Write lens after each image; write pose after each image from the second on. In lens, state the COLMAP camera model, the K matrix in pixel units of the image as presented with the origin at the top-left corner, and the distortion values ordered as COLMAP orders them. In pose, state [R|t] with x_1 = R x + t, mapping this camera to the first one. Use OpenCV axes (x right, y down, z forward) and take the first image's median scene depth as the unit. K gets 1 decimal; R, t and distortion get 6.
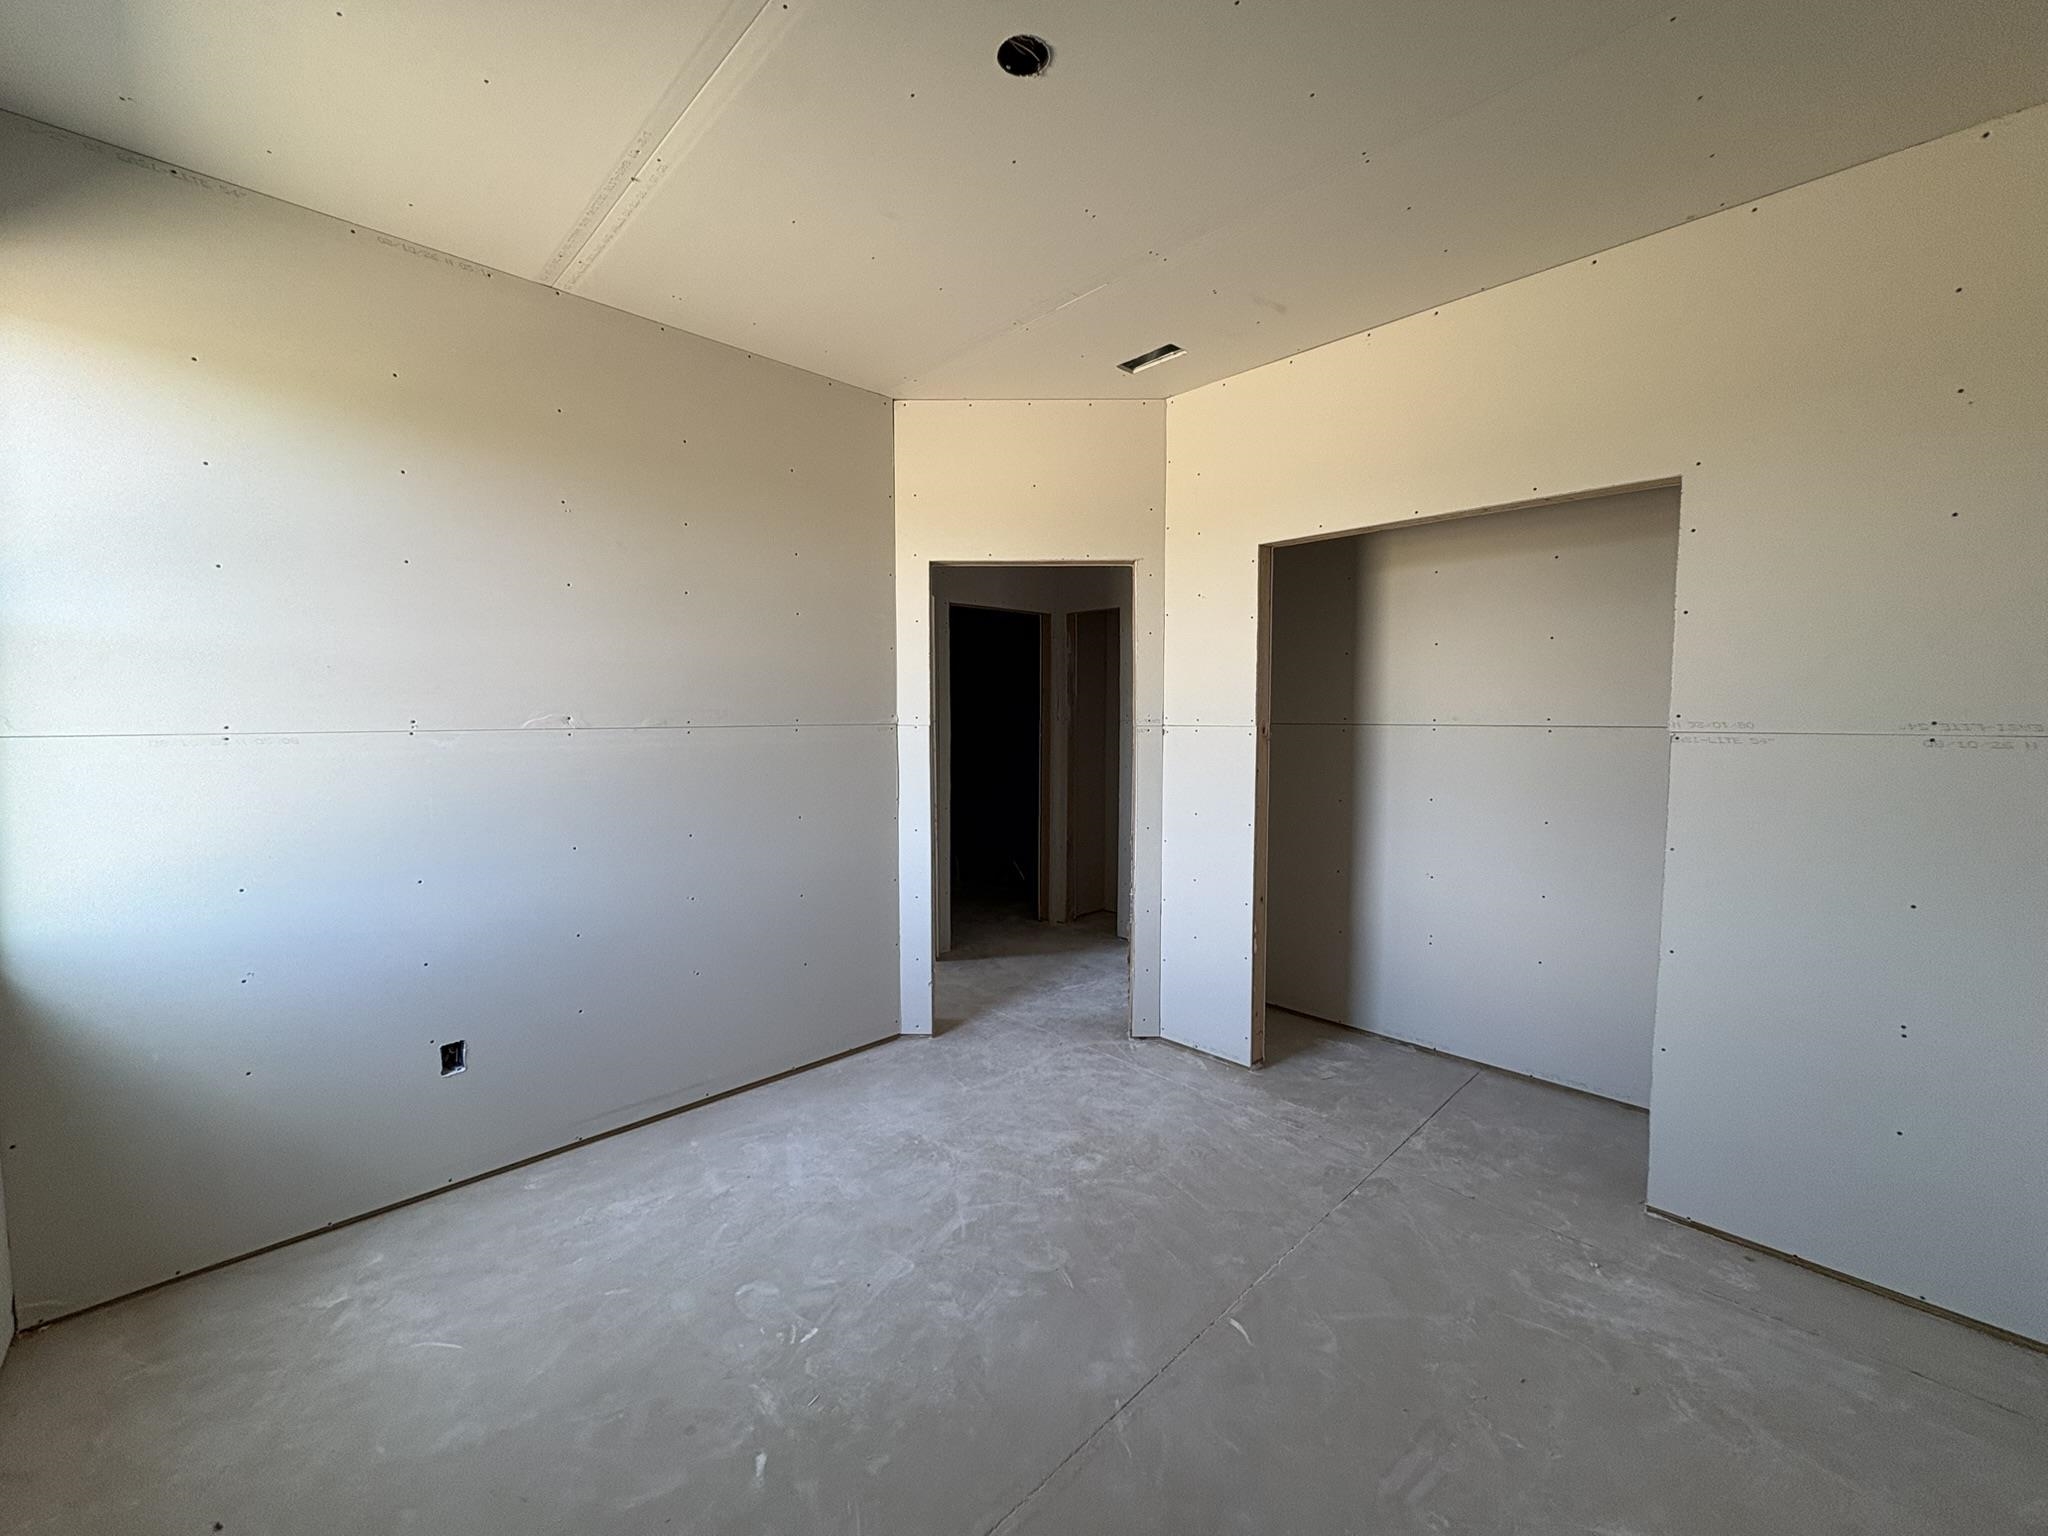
lens RADIAL K [[814.2, 0, 1021.9], [0, 814.2, 765.9], [0, 0, 1]] dist [-0.000730, -0.000784]
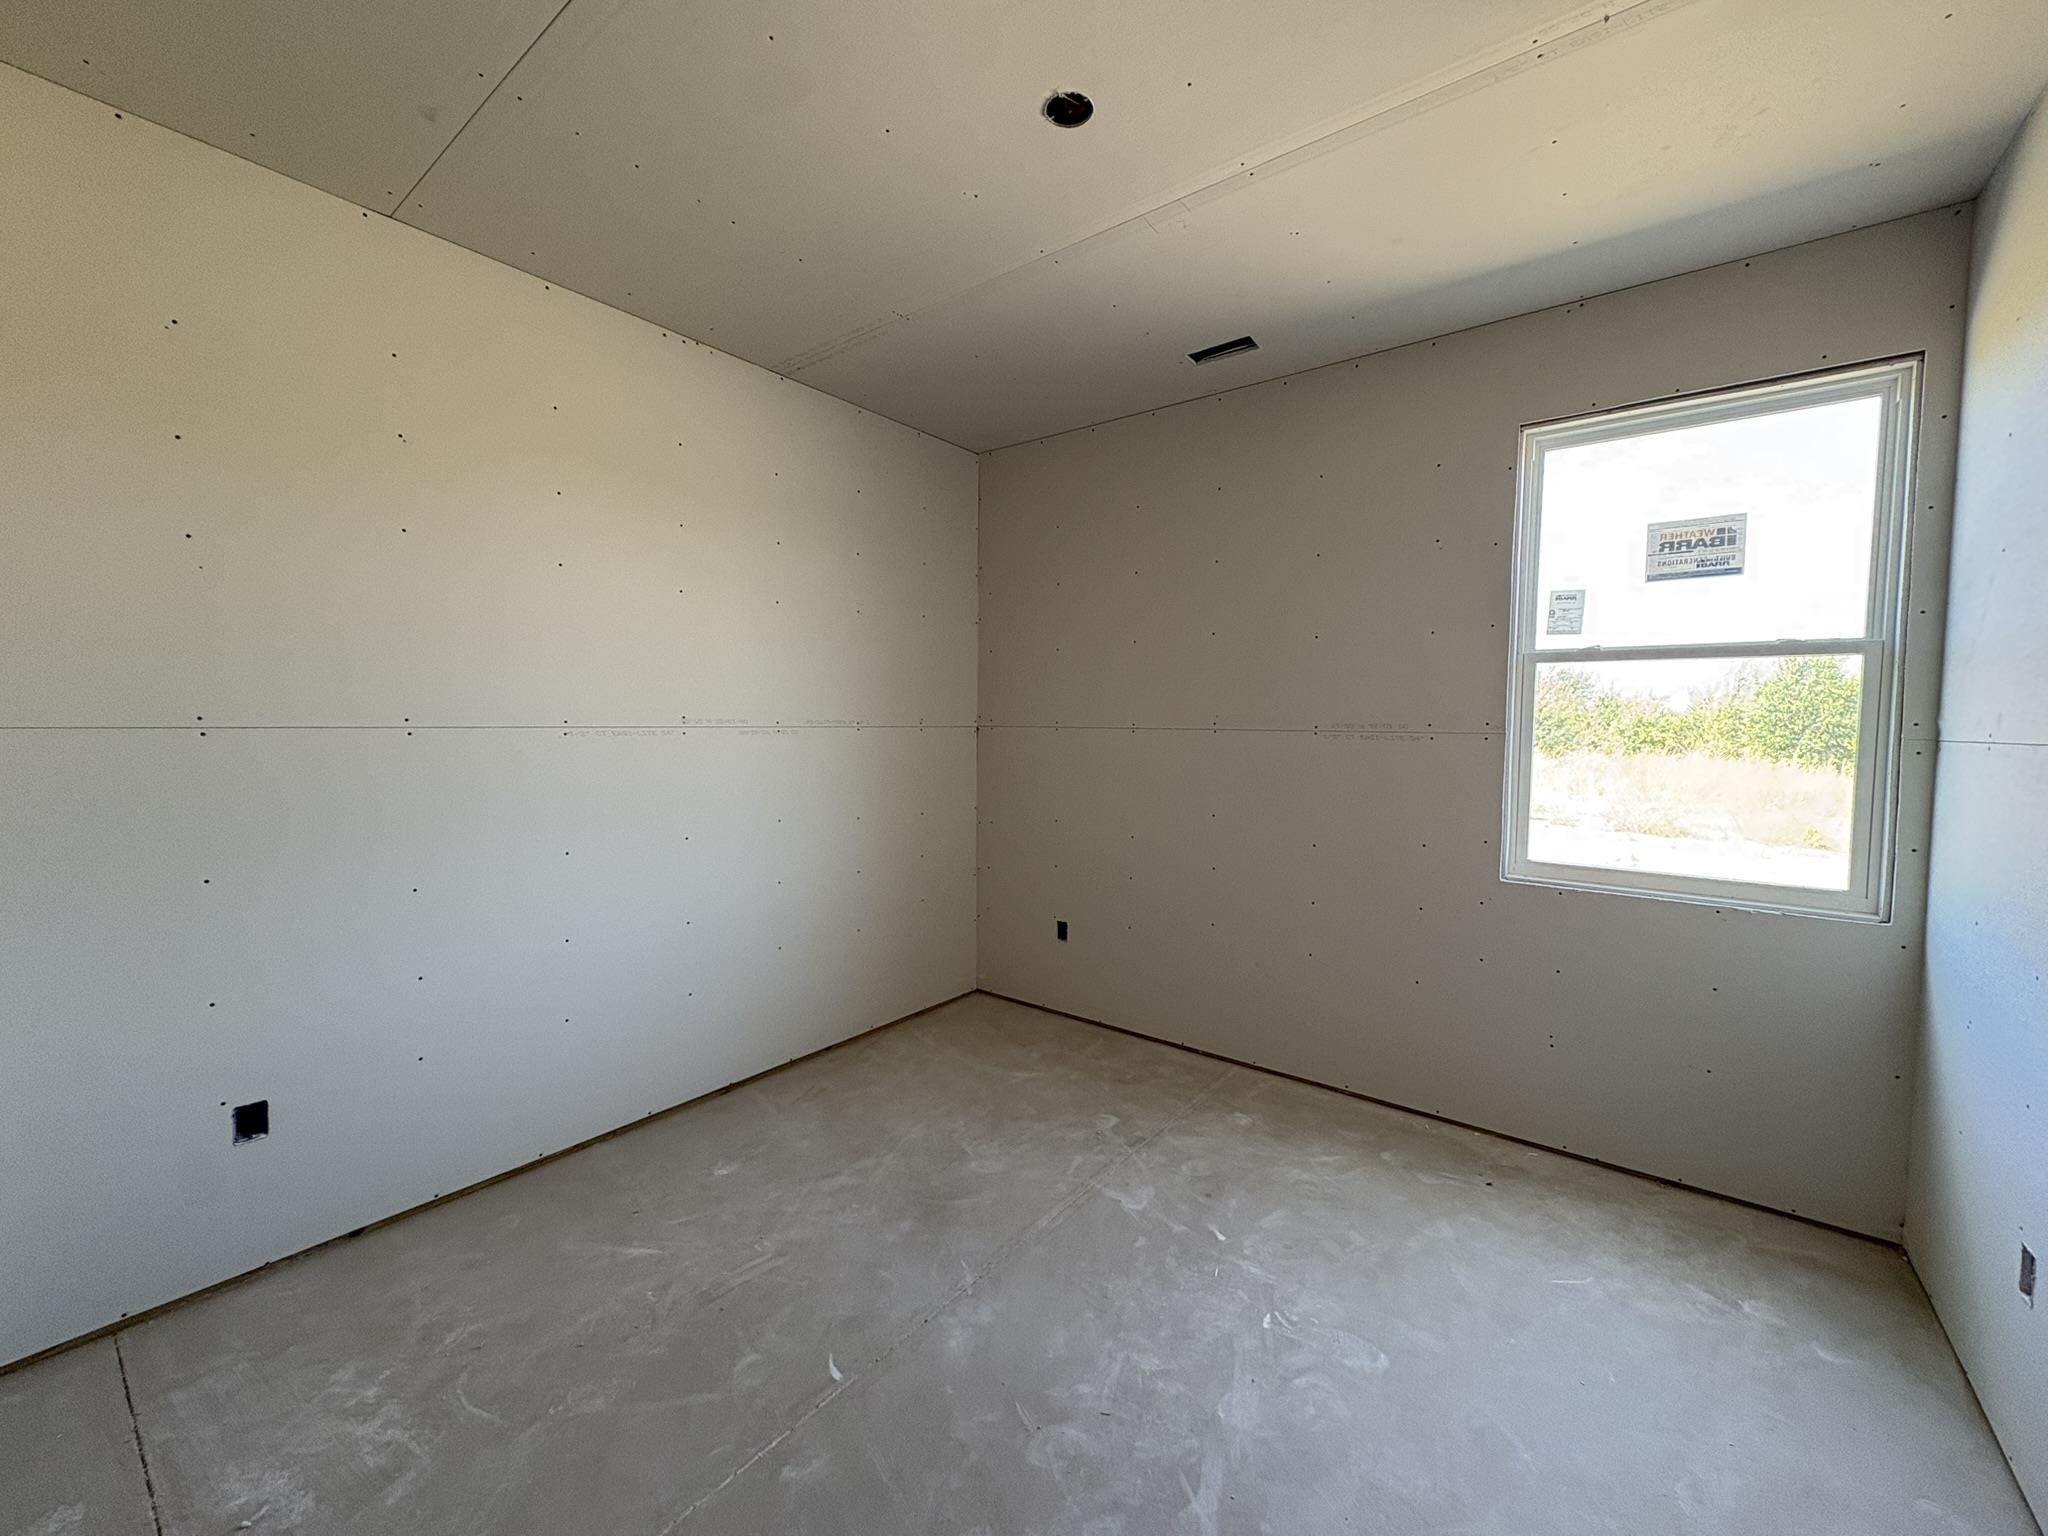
lens RADIAL K [[814.2, 0, 1024.3], [0, 814.2, 770.9], [0, 0, 1]] dist [-0.000730, -0.000784]
pose [[-0.990380, -0.000270, -0.138372, 0.176643], [-0.017250, 0.992438, 0.121533, -0.102449], [0.137293, 0.122751, -0.982895, 1.811468]]
